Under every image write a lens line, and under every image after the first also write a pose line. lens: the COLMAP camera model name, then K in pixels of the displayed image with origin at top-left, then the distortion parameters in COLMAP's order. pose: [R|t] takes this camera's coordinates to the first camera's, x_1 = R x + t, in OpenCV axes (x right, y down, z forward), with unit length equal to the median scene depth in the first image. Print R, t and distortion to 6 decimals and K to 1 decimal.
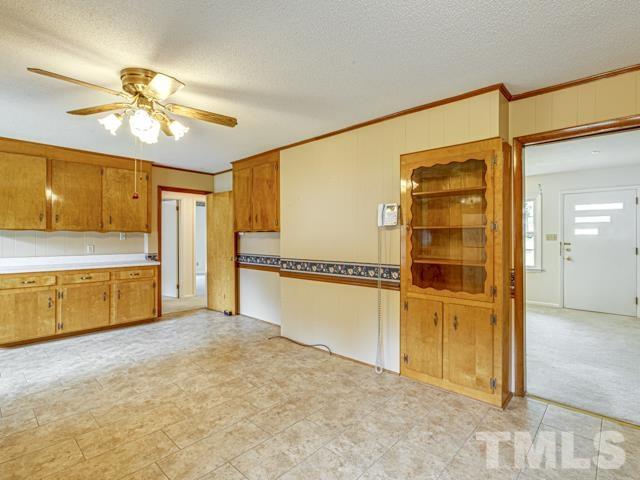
lens RADIAL K [[325.0, 0, 315.8], [0, 325.0, 237.1], [0, 0, 1]] dist [-0.006006, -0.000319]
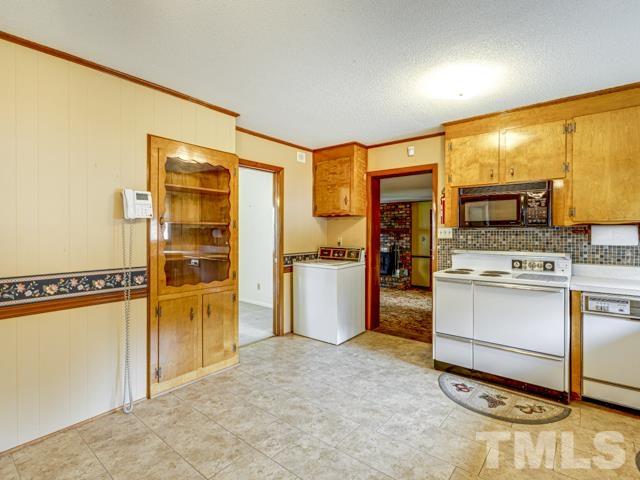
lens RADIAL K [[325.0, 0, 315.4], [0, 325.0, 236.2], [0, 0, 1]] dist [-0.006006, -0.000319]
pose [[-0.076912, -0.002404, 0.997035, -0.710793], [0.009944, 0.999946, 0.003178, 0.012908], [-0.996988, 0.010159, -0.076884, 0.745596]]
